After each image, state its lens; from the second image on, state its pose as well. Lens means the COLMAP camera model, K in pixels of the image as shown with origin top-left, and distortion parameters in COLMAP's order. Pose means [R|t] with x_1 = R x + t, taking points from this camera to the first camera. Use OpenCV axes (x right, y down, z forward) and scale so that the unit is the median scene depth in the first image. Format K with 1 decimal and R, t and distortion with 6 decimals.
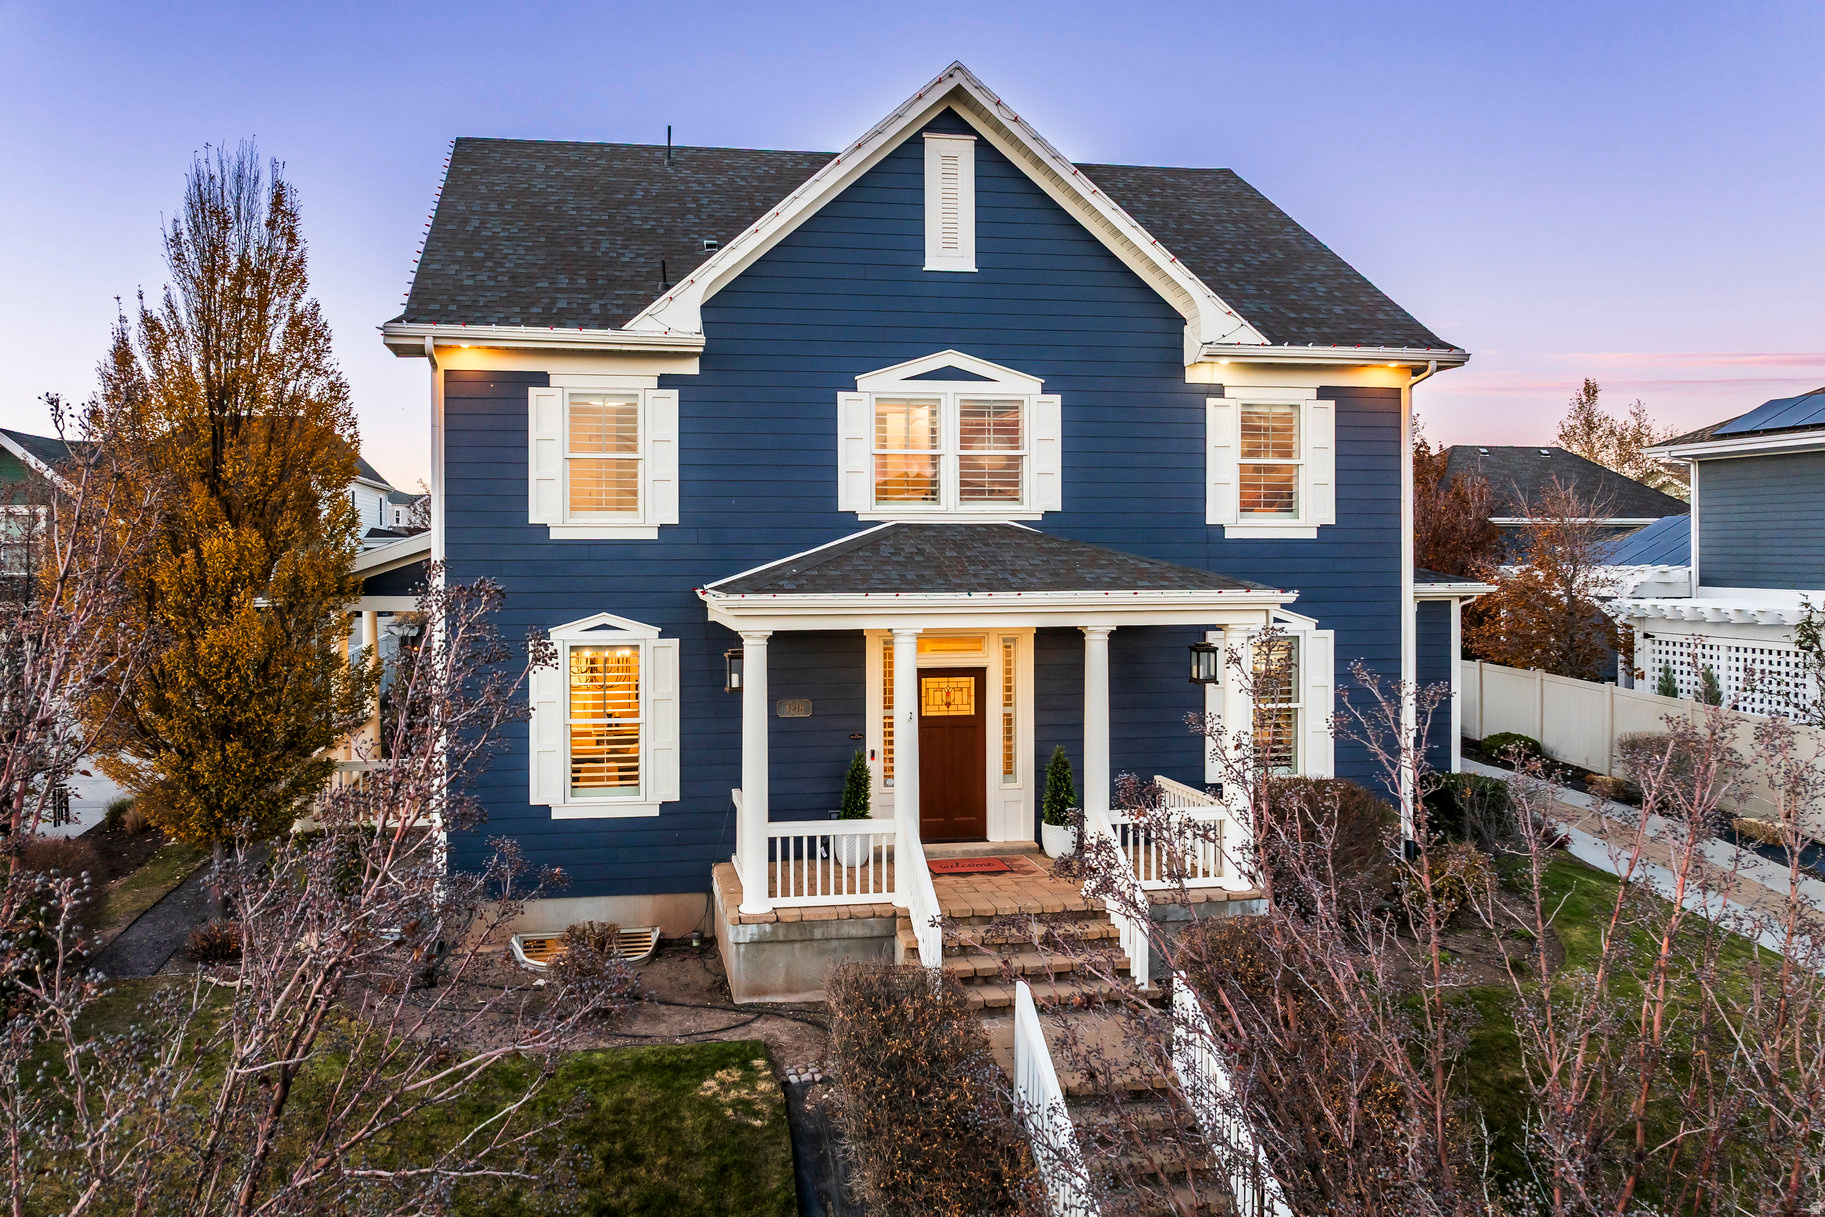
lens RADIAL K [[1365.2, 0, 781.5], [0, 1365.2, 567.0], [0, 0, 1]] dist [-0.036677, -0.001963]
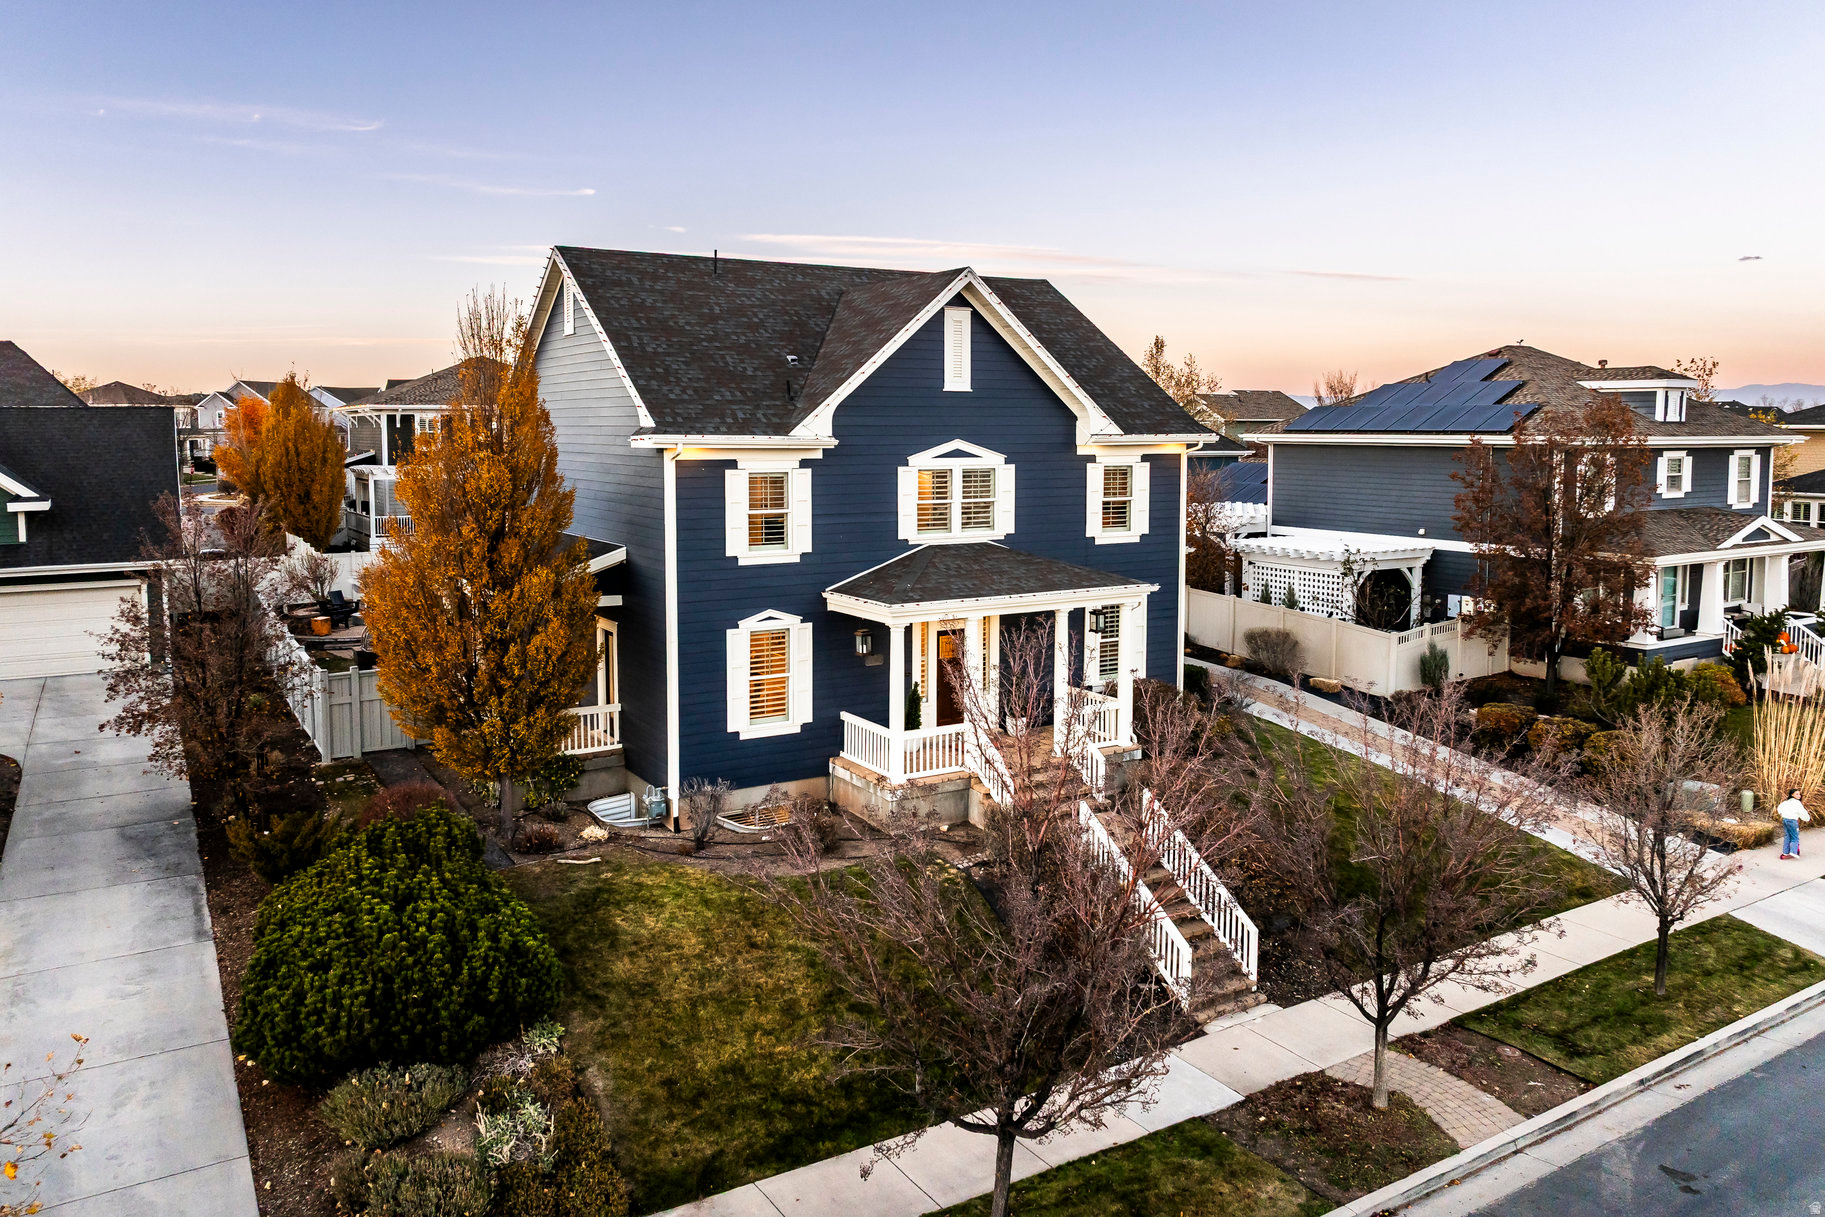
lens RADIAL K [[1307.3, 0, 905.4], [0, 1307.3, 556.3], [0, 0, 1]] dist [-0.007267, -0.003289]
pose [[0.924294, -0.036032, 0.379977, -0.543281], [0.003873, 0.996368, 0.085063, -0.152775], [-0.381662, -0.077151, 0.921076, -0.449828]]
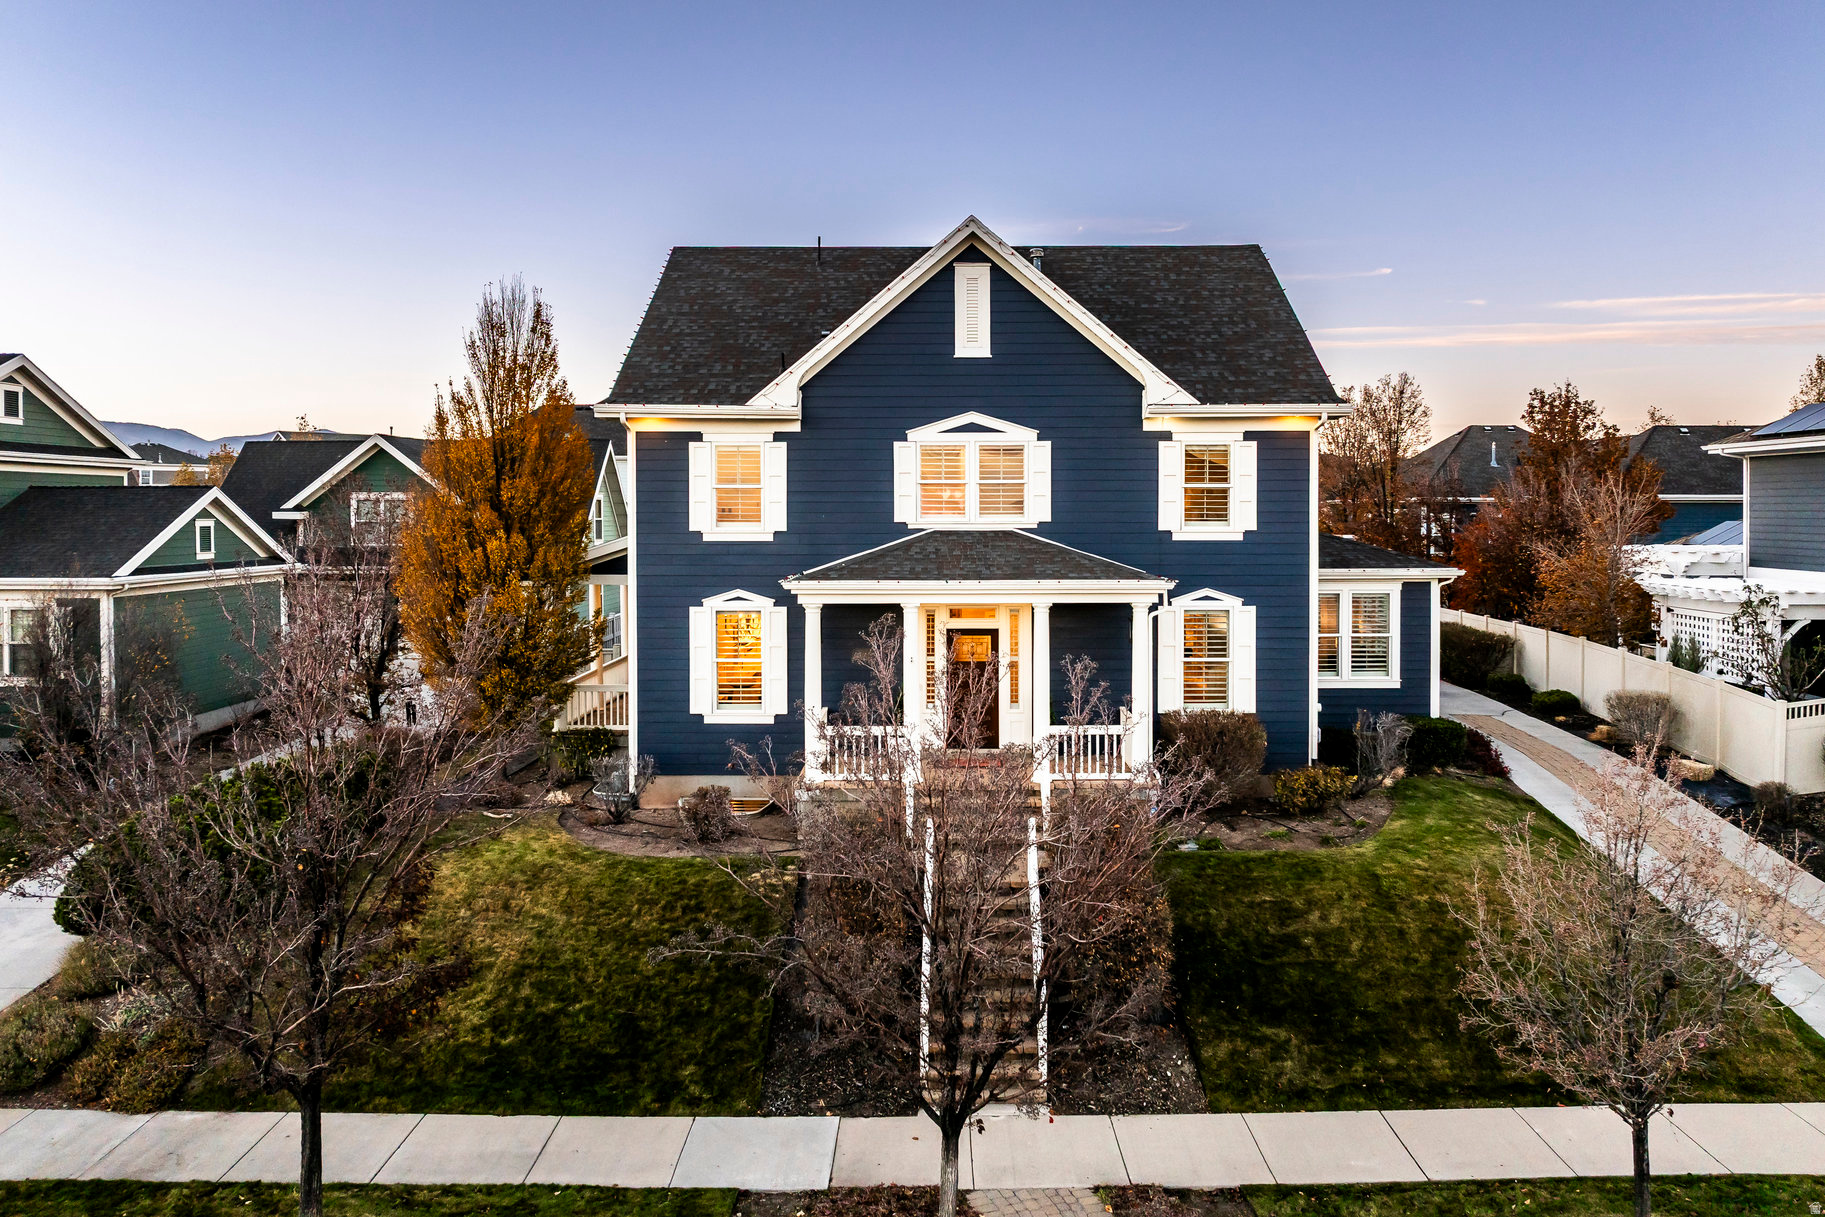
lens RADIAL K [[1307.3, 0, 905.4], [0, 1307.3, 556.3], [0, 0, 1]] dist [-0.007267, -0.003289]
pose [[0.988114, 0.006112, -0.153600, 0.269168], [-0.002378, 0.999698, 0.024478, -0.038321], [0.153703, -0.023821, 0.987830, -0.400414]]
